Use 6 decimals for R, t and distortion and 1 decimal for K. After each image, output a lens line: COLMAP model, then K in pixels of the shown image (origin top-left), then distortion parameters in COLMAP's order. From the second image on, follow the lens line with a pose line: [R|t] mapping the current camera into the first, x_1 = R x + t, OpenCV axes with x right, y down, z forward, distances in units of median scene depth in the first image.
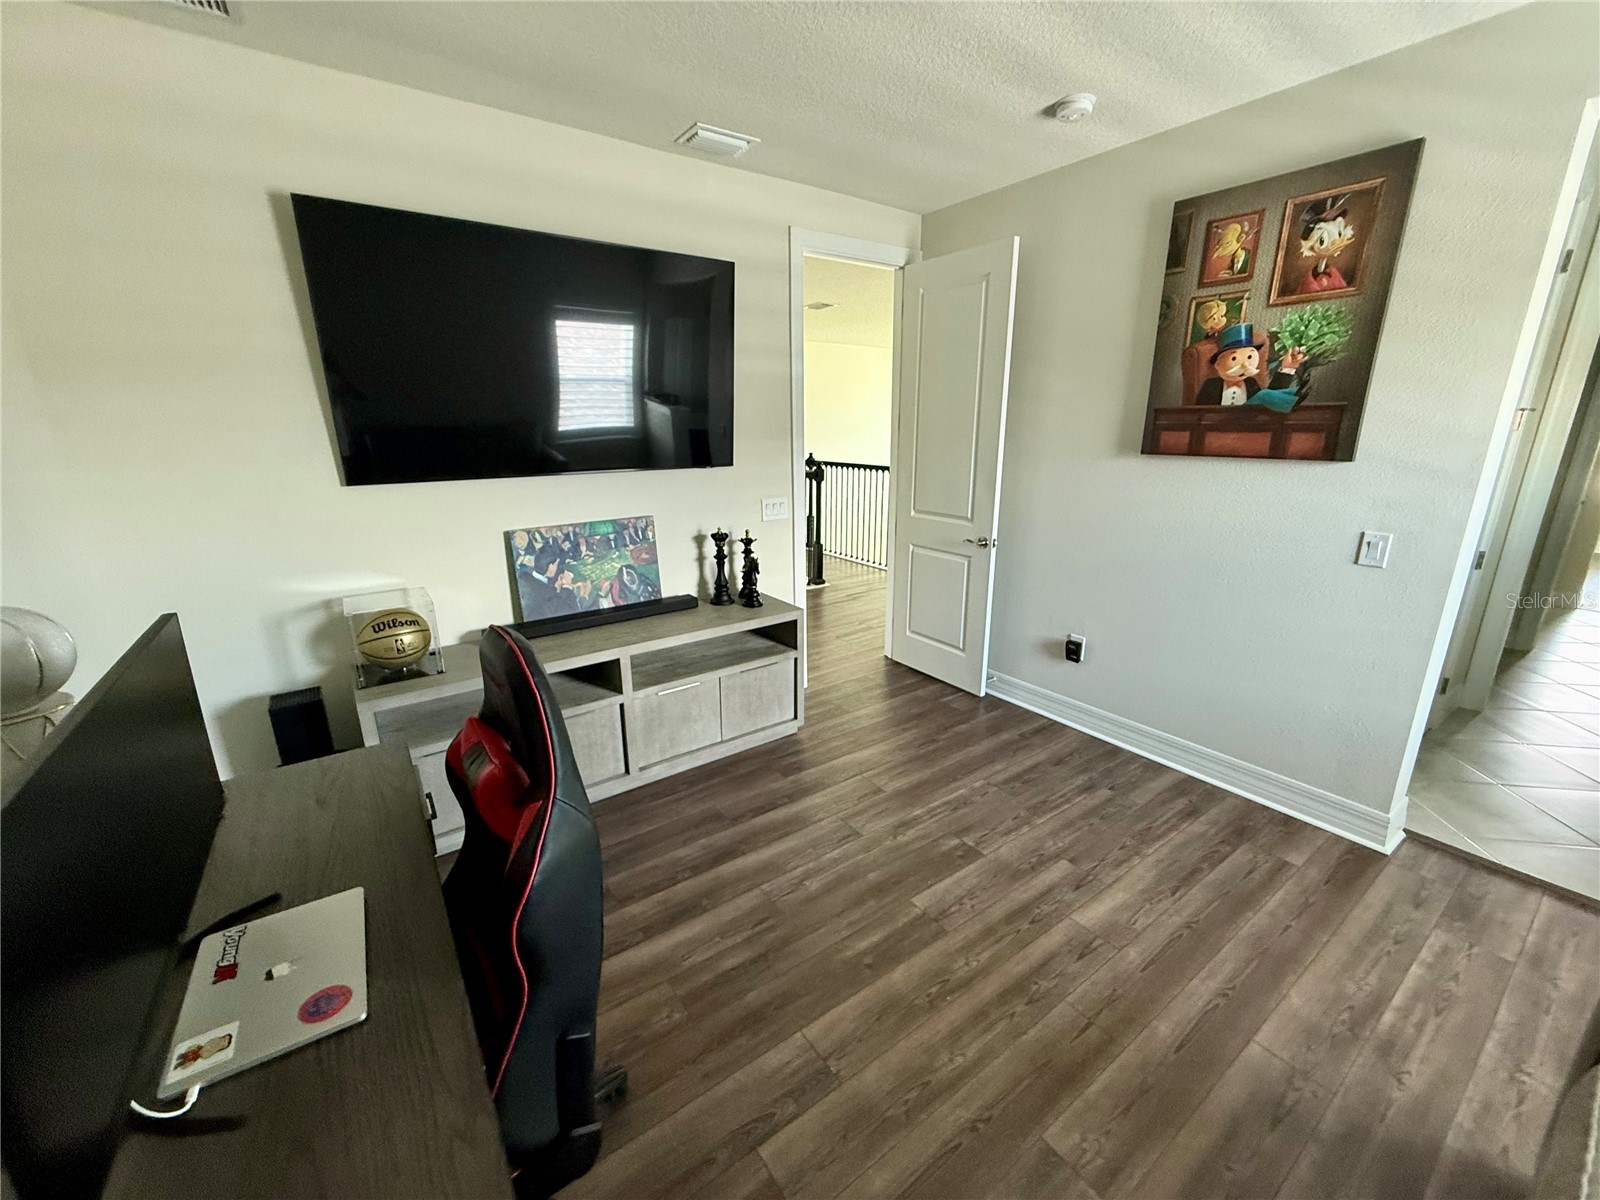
lens RADIAL K [[639.3, 0, 800.0], [0, 639.3, 597.3], [0, 0, 1]] dist [-0.000819, -0.000248]
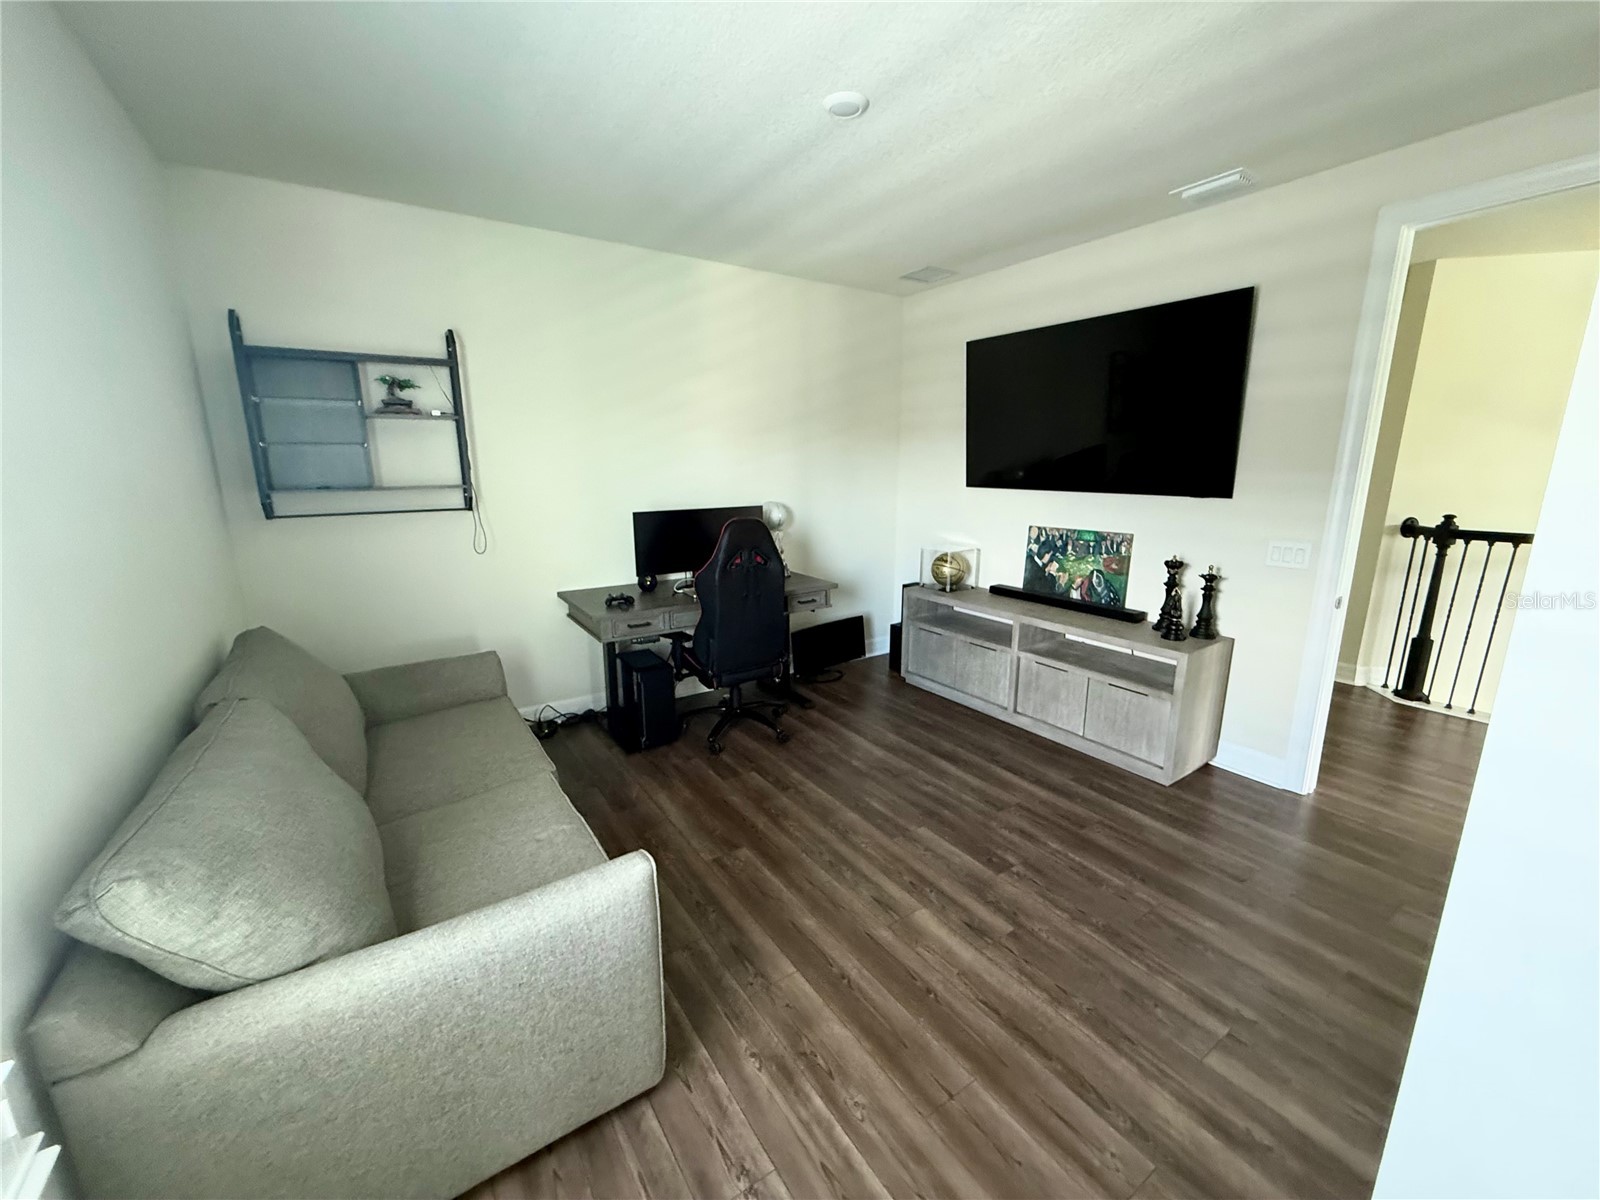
lens RADIAL K [[639.3, 0, 801.0], [0, 639.3, 602.9], [0, 0, 1]] dist [-0.000819, -0.000248]
pose [[-0.022697, 0.228094, -0.973375, 0.998463], [-0.261657, 0.938332, 0.225984, -0.125990], [0.964894, 0.259819, 0.038385, 0.458942]]
